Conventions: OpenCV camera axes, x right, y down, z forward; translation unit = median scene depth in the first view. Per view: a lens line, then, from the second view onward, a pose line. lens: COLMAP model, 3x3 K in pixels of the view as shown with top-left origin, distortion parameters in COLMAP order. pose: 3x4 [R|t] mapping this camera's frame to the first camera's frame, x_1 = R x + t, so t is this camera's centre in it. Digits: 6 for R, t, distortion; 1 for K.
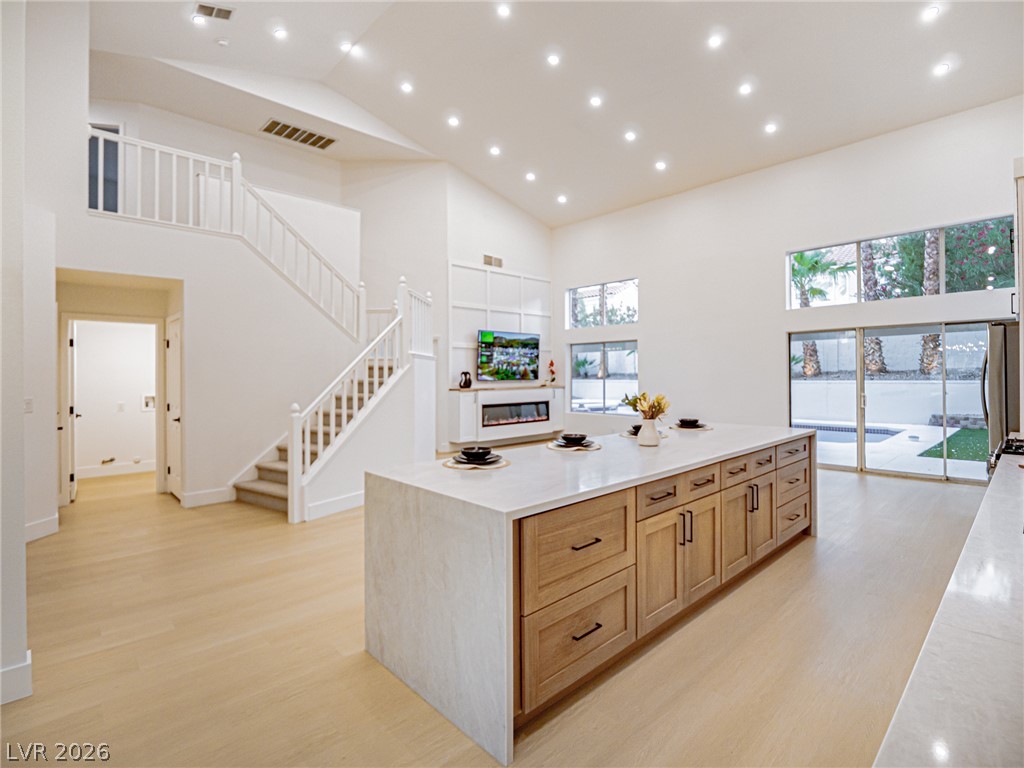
lens RADIAL K [[496.8, 0, 509.8], [0, 496.8, 375.8], [0, 0, 1]] dist [-0.013991, -0.001693]
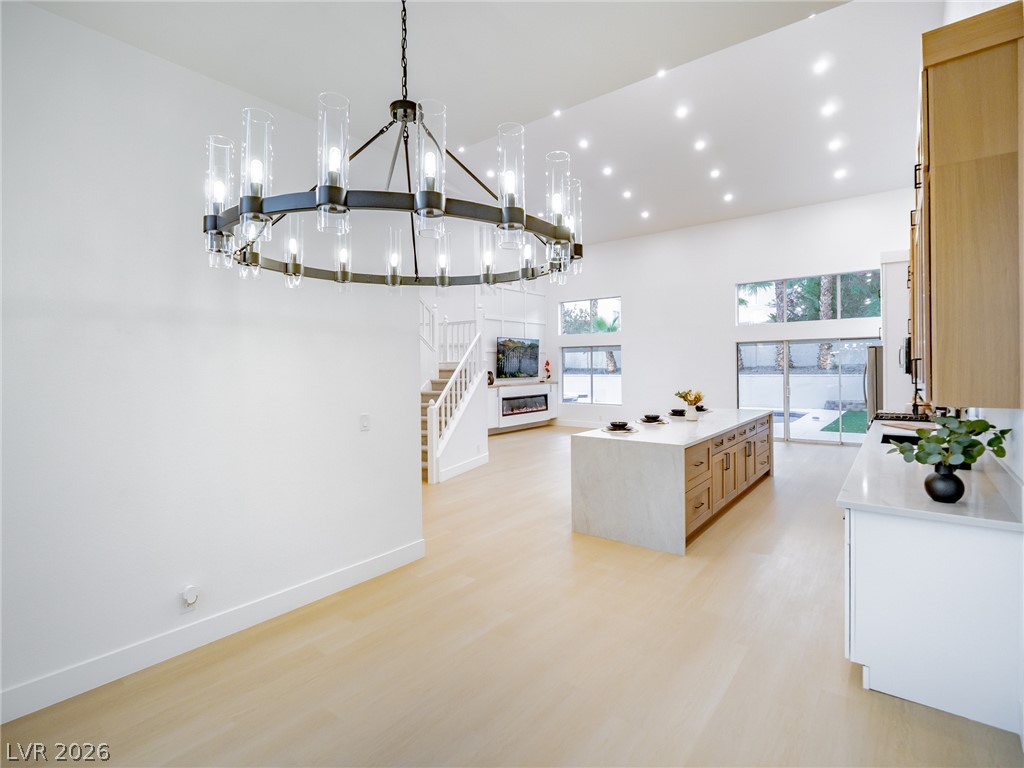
lens RADIAL K [[496.1, 0, 512.3], [0, 496.1, 370.8], [0, 0, 1]] dist [-0.002379, -0.011593]
pose [[0.988142, -0.005855, 0.153430, -0.210443], [0.004981, 0.999969, 0.006079, -0.016036], [-0.153460, -0.005243, 0.988141, -0.211731]]
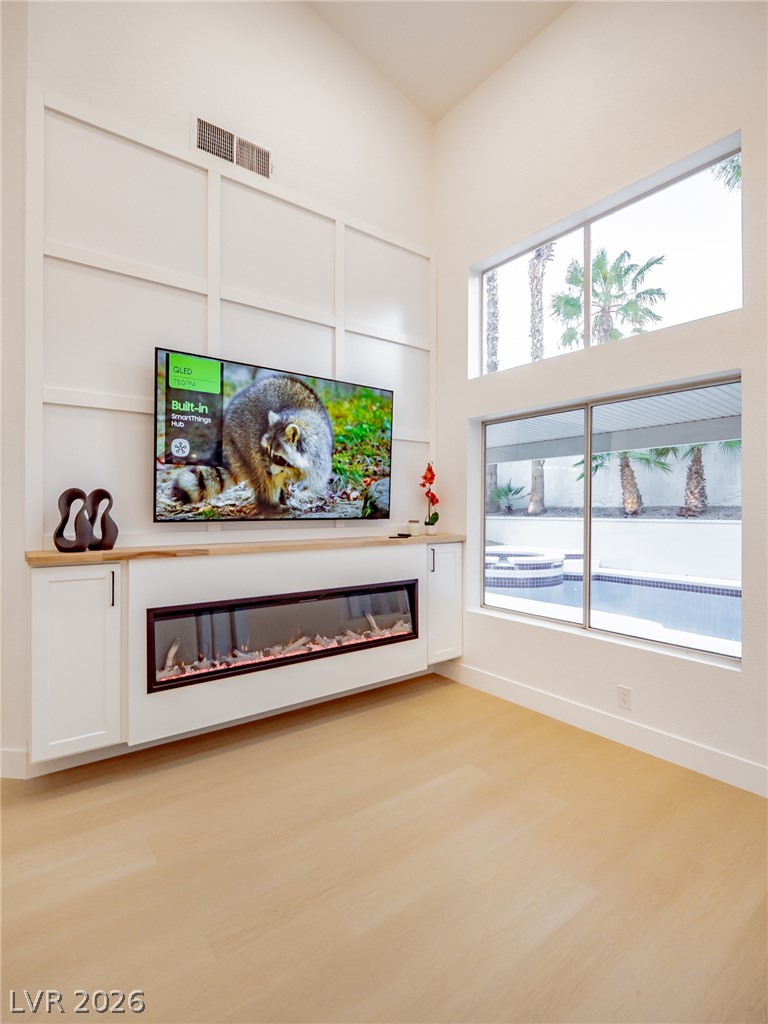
lens RADIAL K [[497.0, 0, 368.8], [0, 497.0, 512.5], [0, 0, 1]] dist [-0.002199, -0.006905]
pose [[0.993542, 0.007031, -0.113250, 0.091745], [-0.006545, 0.999968, 0.004661, 0.001805], [0.113280, -0.003889, 0.993556, 0.709512]]
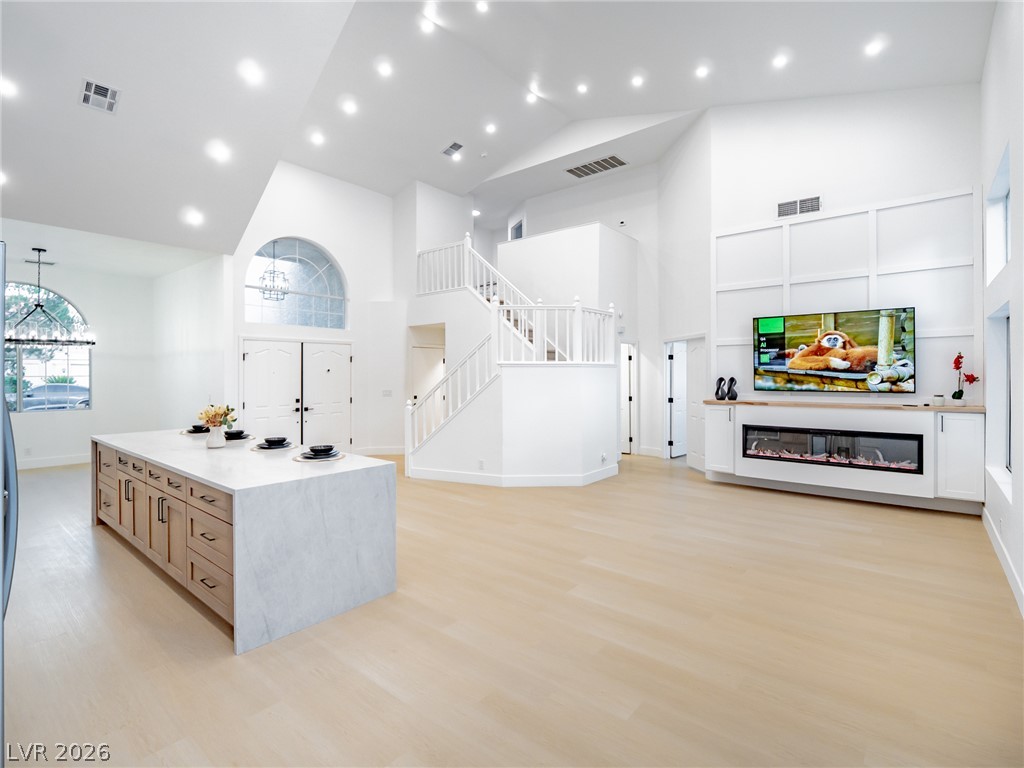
lens RADIAL K [[496.1, 0, 512.3], [0, 496.1, 370.8], [0, 0, 1]] dist [-0.002379, -0.011593]
pose [[0.126334, 0.002491, -0.991985, 0.572150], [0.003629, 0.999989, 0.002973, -0.020617], [0.991981, -0.003976, 0.126324, 0.562886]]
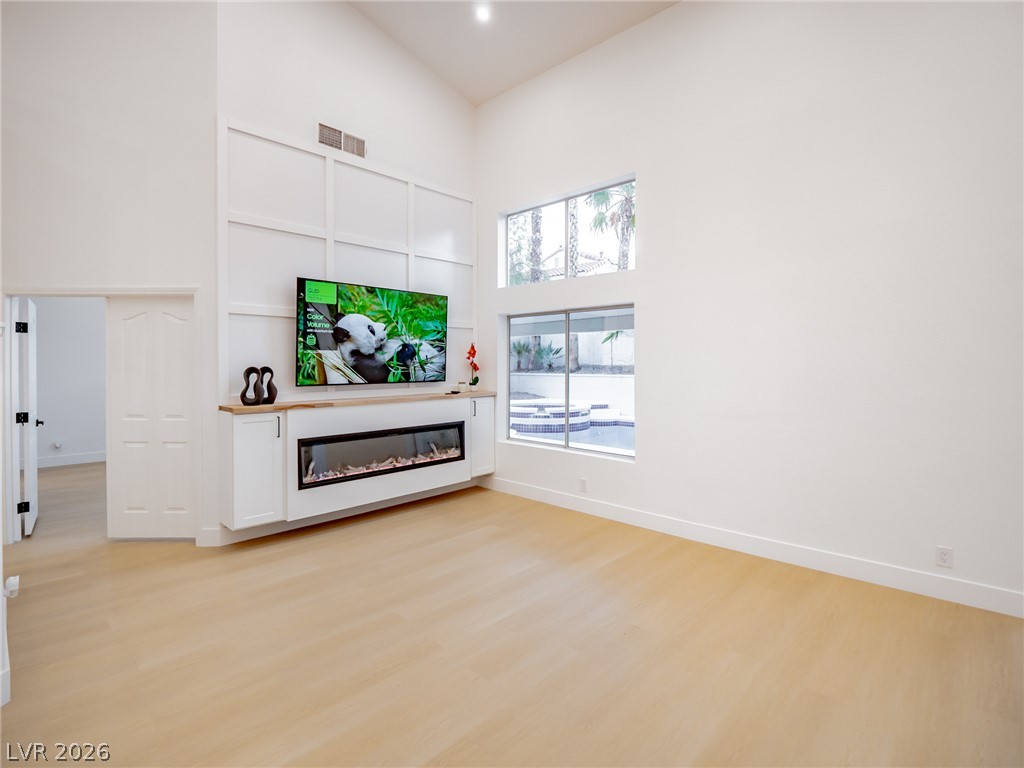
lens RADIAL K [[496.1, 0, 512.3], [0, 496.1, 370.8], [0, 0, 1]] dist [-0.002379, -0.011593]
pose [[0.998165, 0.003986, 0.060416, 0.106856], [-0.004732, 0.999914, 0.012205, -0.011138], [-0.060362, -0.012469, 0.998099, 0.513602]]
